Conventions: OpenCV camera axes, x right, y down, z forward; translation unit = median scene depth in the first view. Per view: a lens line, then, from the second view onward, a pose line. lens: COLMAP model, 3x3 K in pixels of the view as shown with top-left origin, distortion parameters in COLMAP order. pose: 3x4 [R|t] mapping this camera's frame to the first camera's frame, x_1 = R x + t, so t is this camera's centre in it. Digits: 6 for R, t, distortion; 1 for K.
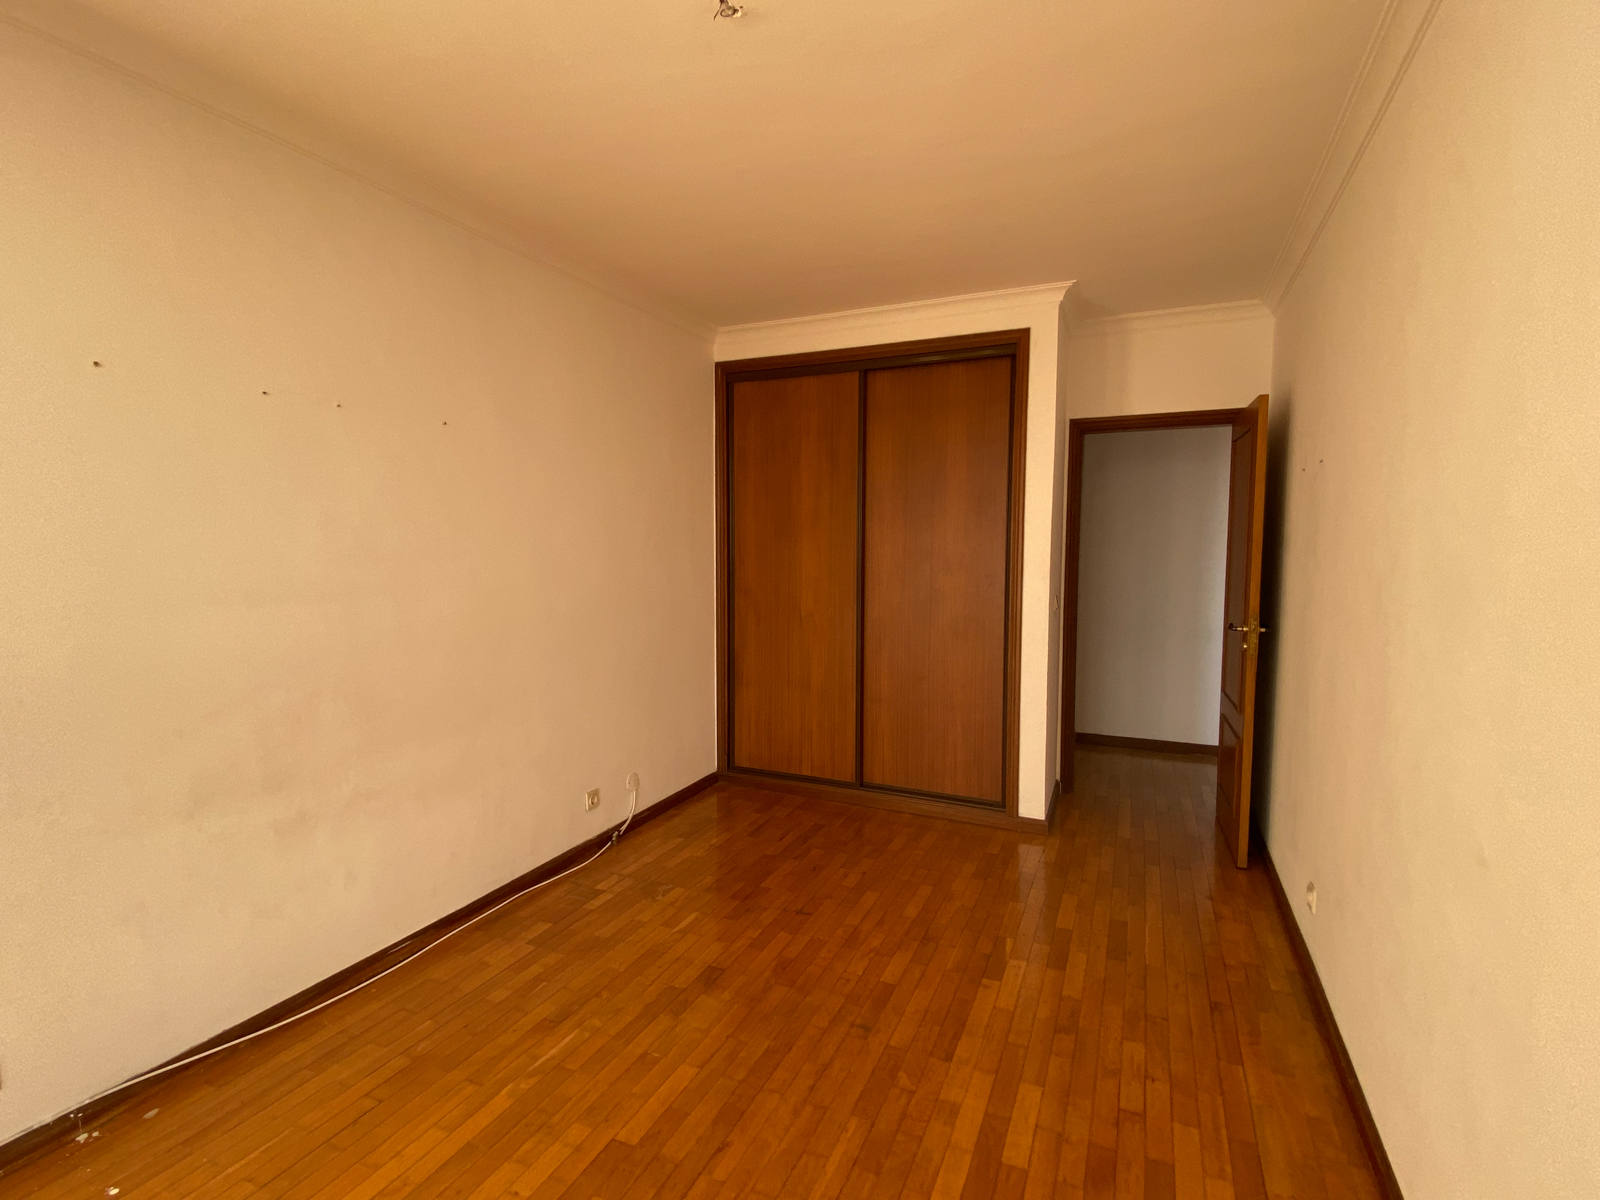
lens RADIAL K [[774.5, 0, 798.3], [0, 774.5, 596.2], [0, 0, 1]] dist [0.058016, -0.054340]
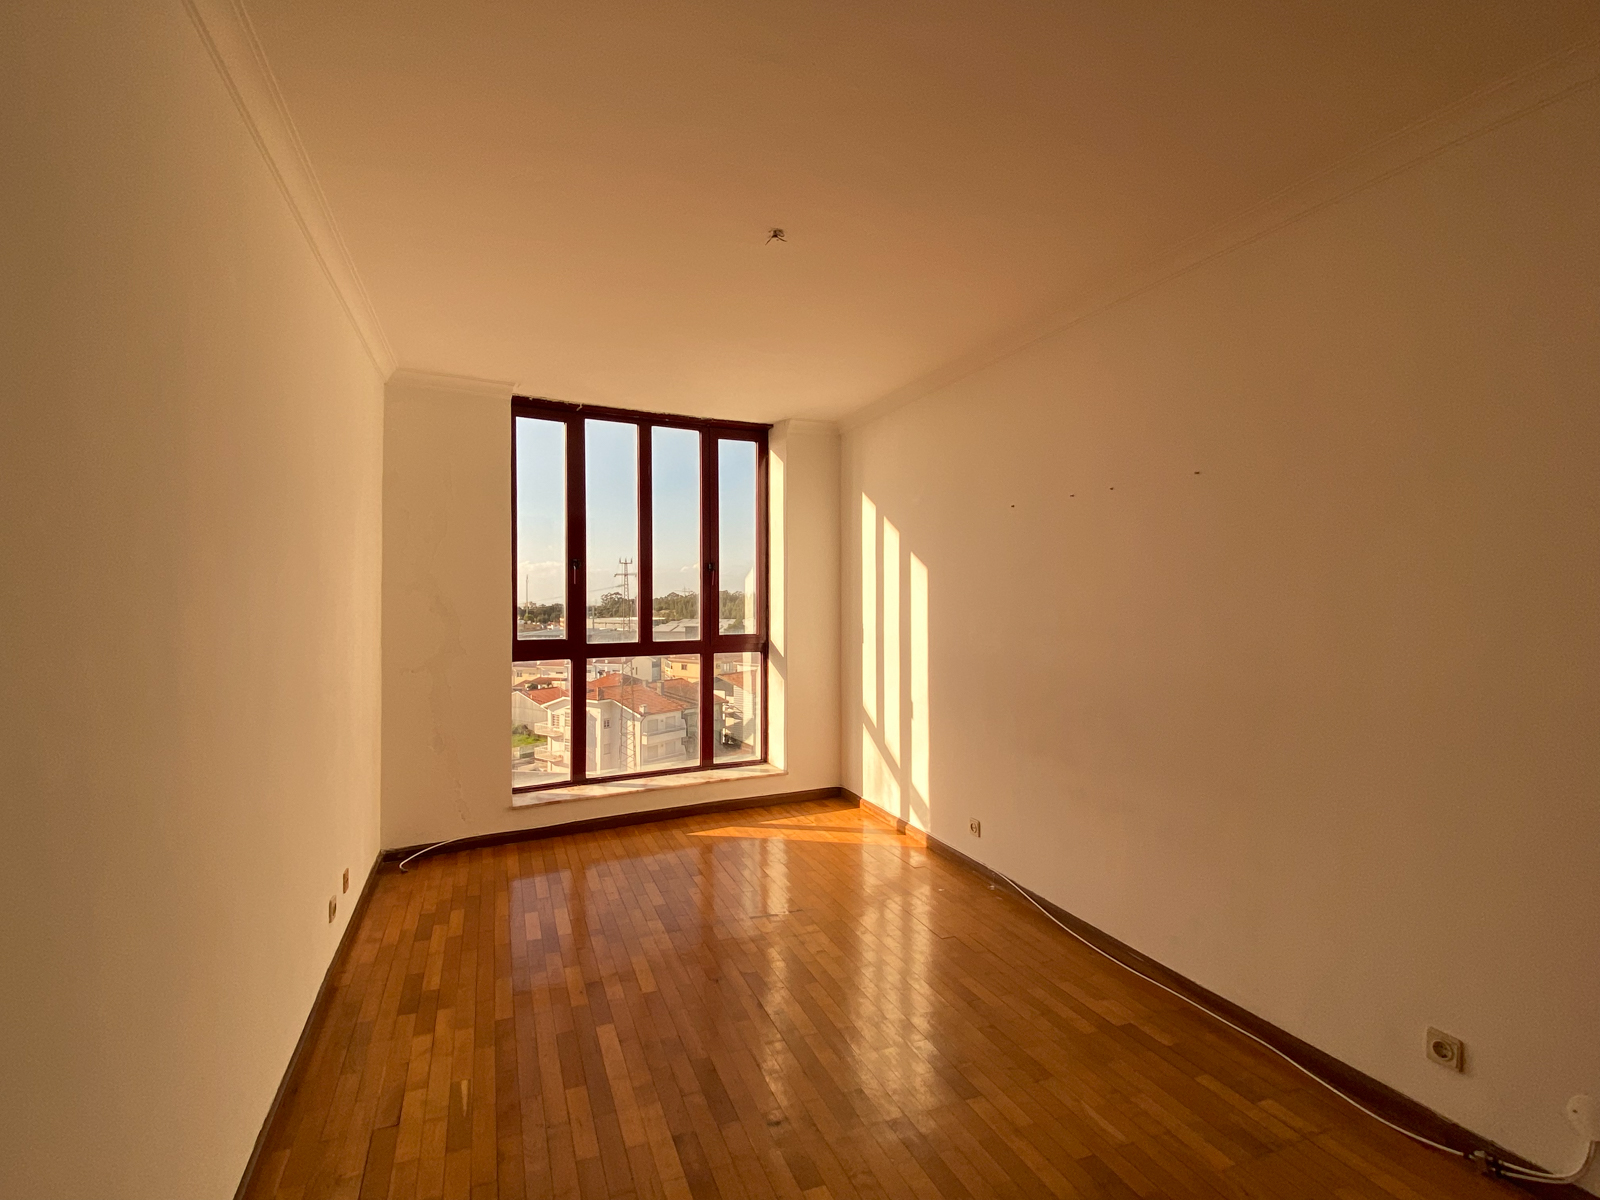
lens RADIAL K [[774.5, 0, 798.3], [0, 774.5, 596.2], [0, 0, 1]] dist [0.058016, -0.054340]
pose [[-0.697941, 0.004795, -0.716139, 0.653101], [-0.047248, 0.997491, 0.052726, -0.102900], [0.714595, 0.070635, -0.695963, 1.467206]]
